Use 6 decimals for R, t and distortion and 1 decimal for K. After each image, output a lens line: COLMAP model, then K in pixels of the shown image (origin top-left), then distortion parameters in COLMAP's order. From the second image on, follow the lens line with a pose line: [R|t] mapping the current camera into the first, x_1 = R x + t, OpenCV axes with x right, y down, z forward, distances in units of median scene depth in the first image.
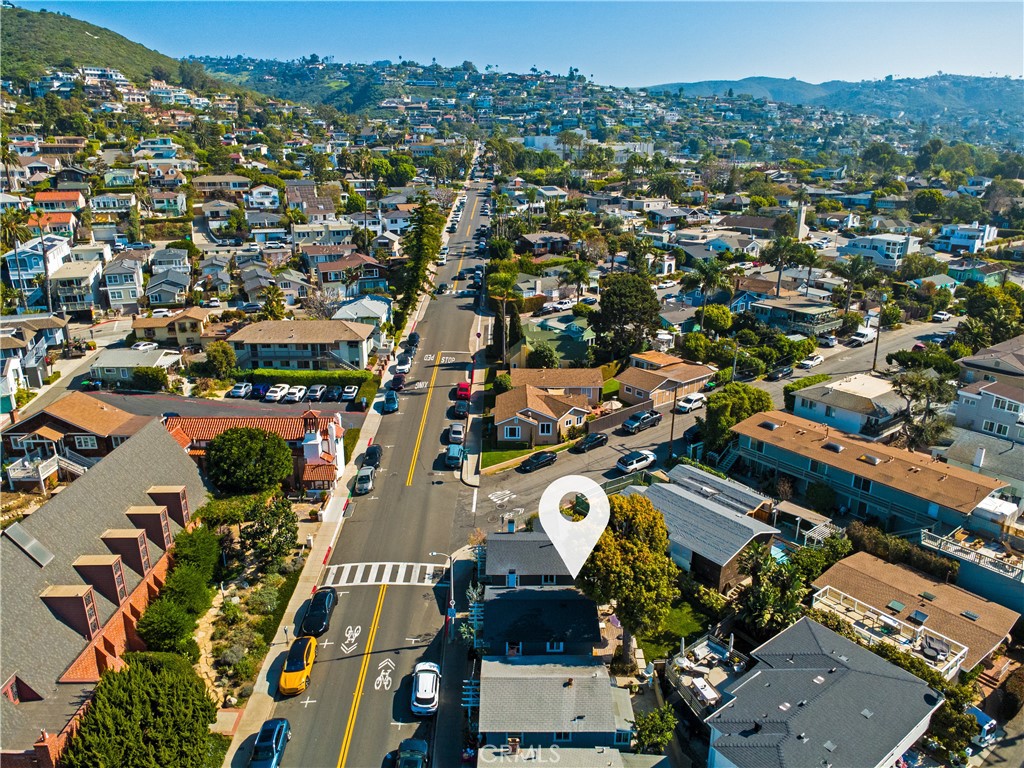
lens RADIAL K [[715.3, 0, 512.0], [0, 715.3, 384.0], [0, 0, 1]] dist [-0.001336, -0.001592]
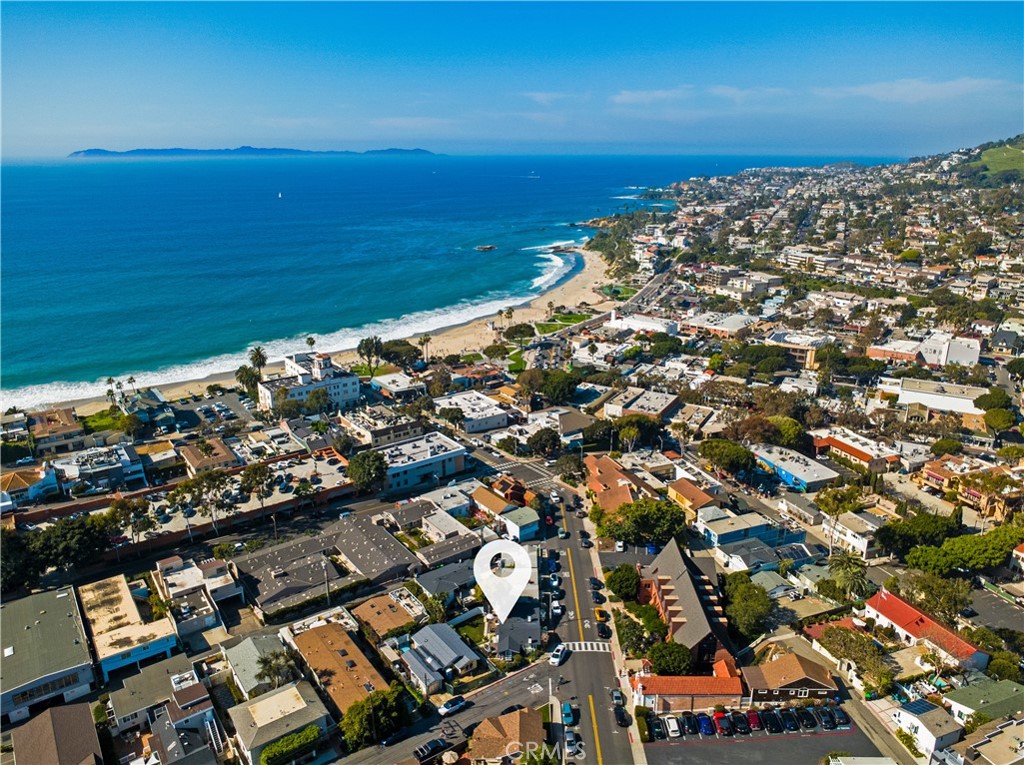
lens RADIAL K [[715.3, 0, 512.0], [0, 715.3, 382.5], [0, 0, 1]] dist [-0.001336, -0.001592]
pose [[-0.999791, -0.006243, 0.019474, 0.017417], [0.006446, 0.807535, 0.589784, -1.825260], [-0.019408, 0.589786, -0.807326, 2.401532]]
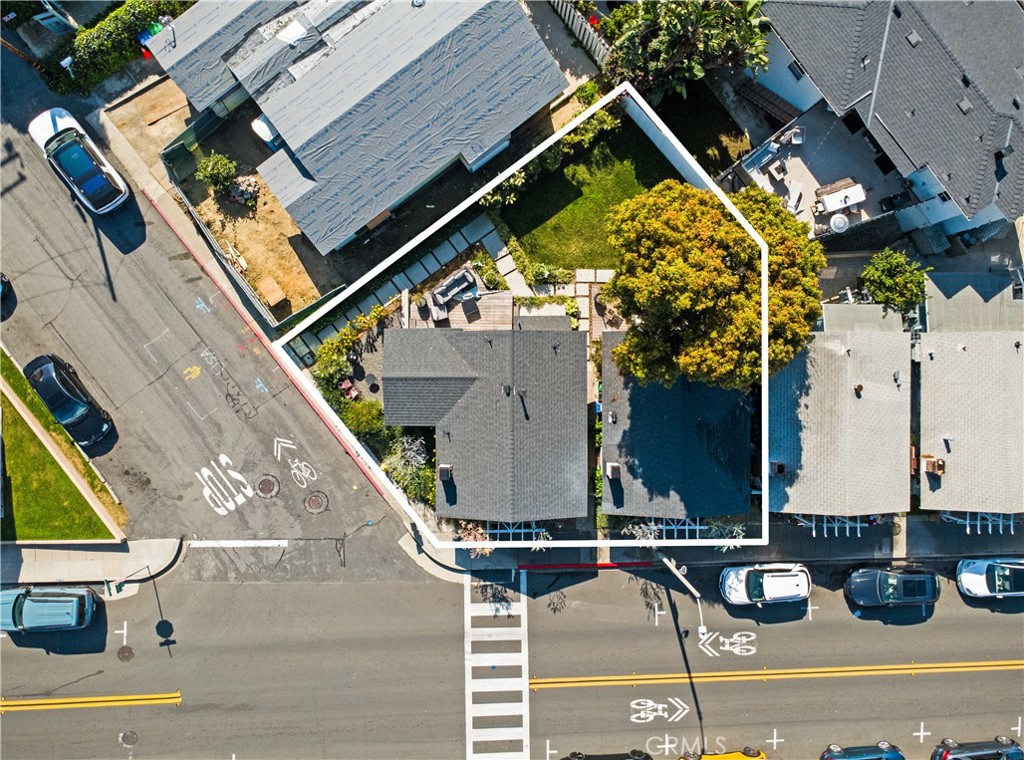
lens RADIAL K [[719.6, 0, 512.0], [0, 719.6, 380.0], [0, 0, 1]] dist [0.004243, -0.000858]
pose [[0.005395, -0.999967, -0.006143, 0.069089], [0.305703, -0.004200, 0.952118, -0.271812], [-0.952112, -0.007015, 0.305670, 0.824717]]
